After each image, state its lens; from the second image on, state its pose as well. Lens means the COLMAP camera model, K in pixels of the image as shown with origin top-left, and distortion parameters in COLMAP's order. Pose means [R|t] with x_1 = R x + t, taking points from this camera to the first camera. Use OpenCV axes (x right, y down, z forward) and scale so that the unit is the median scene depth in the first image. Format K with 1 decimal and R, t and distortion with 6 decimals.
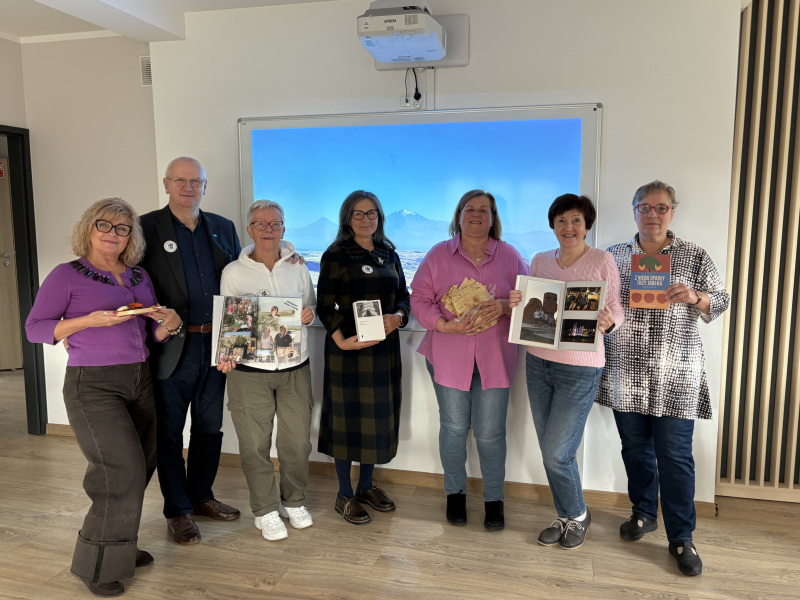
lens RADIAL K [[651.9, 0, 403.7], [0, 651.9, 299.7], [0, 0, 1]] dist [-0.013588, 0.023885]
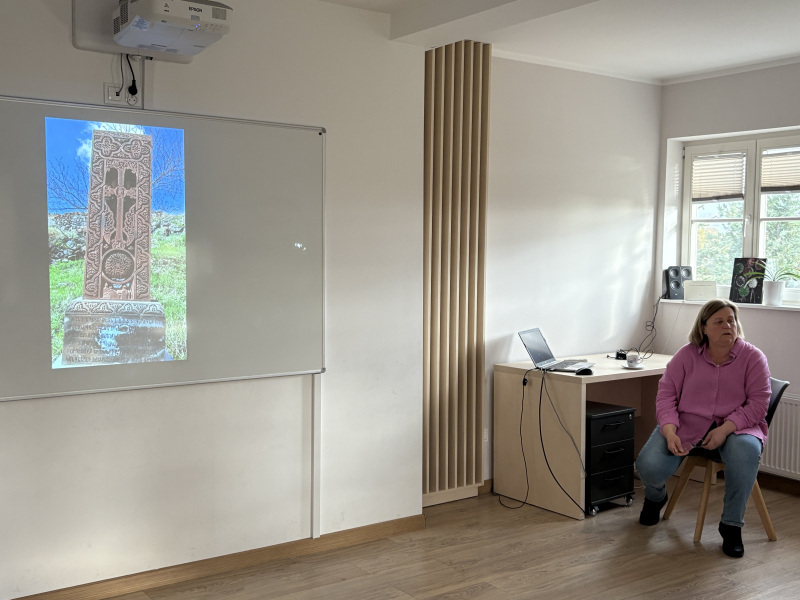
lens RADIAL K [[876.3, 0, 402.2], [0, 876.3, 301.8], [0, 0, 1]] dist [-0.055519, 0.000000]
pose [[0.635690, -0.037738, 0.771021, -0.666148], [0.082153, 0.996439, -0.018962, -0.008378], [-0.767560, 0.075396, 0.636527, 0.100881]]
